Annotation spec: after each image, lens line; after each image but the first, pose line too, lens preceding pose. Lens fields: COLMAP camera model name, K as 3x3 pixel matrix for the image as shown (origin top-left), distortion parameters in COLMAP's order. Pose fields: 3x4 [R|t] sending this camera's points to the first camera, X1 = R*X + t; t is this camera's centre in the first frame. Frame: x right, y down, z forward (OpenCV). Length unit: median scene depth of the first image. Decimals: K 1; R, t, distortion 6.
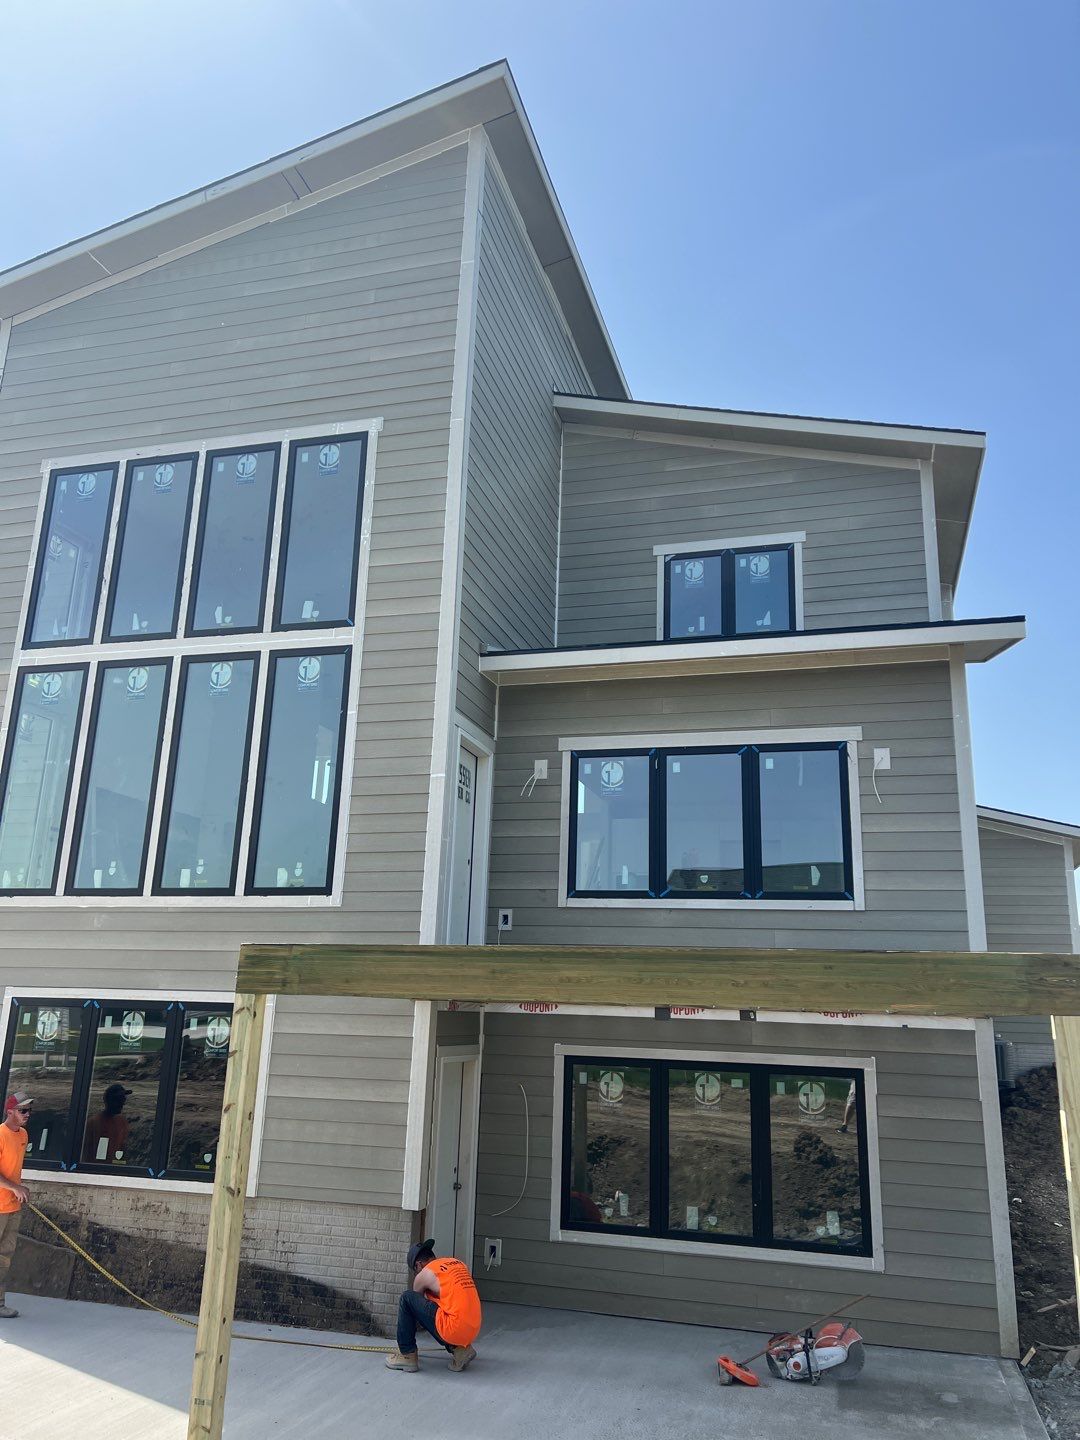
lens RADIAL K [[1076.1, 0, 536.5], [0, 1076.1, 724.2], [0, 0, 1]] dist [0.045743, -0.053795]
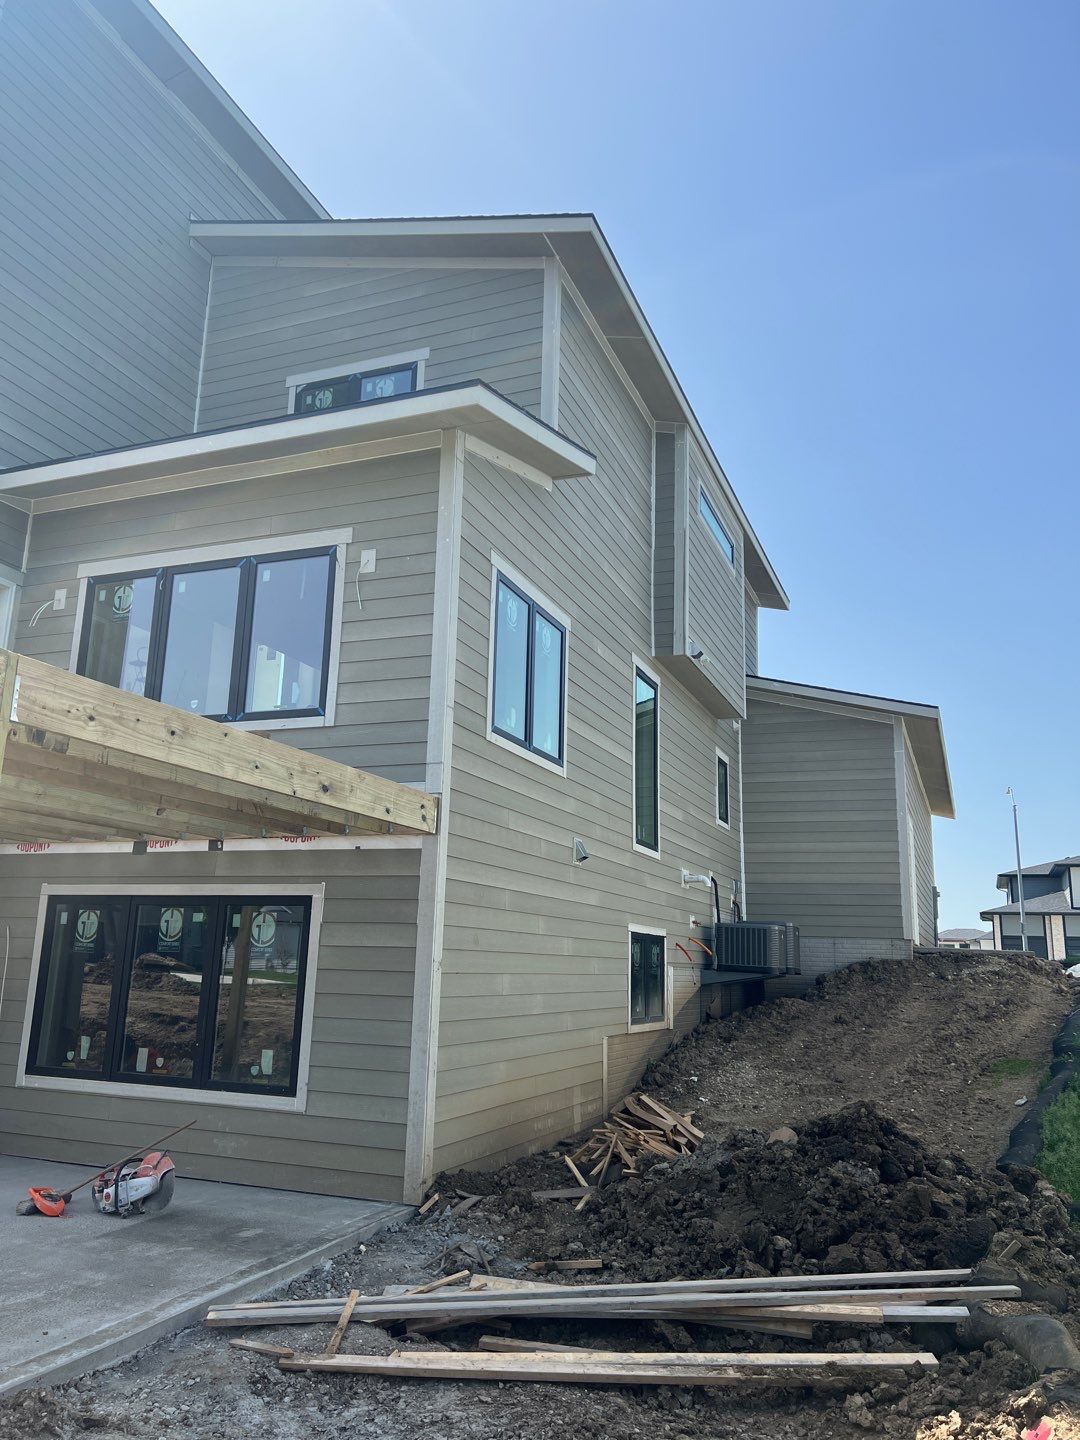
lens RADIAL K [[1076.1, 0, 532.6], [0, 1076.1, 718.9], [0, 0, 1]] dist [0.045743, -0.053795]
pose [[0.993535, -0.026526, -0.110387, 0.545208], [0.030098, 0.999072, 0.030817, 0.137911], [0.109467, -0.033940, 0.993411, 0.122259]]
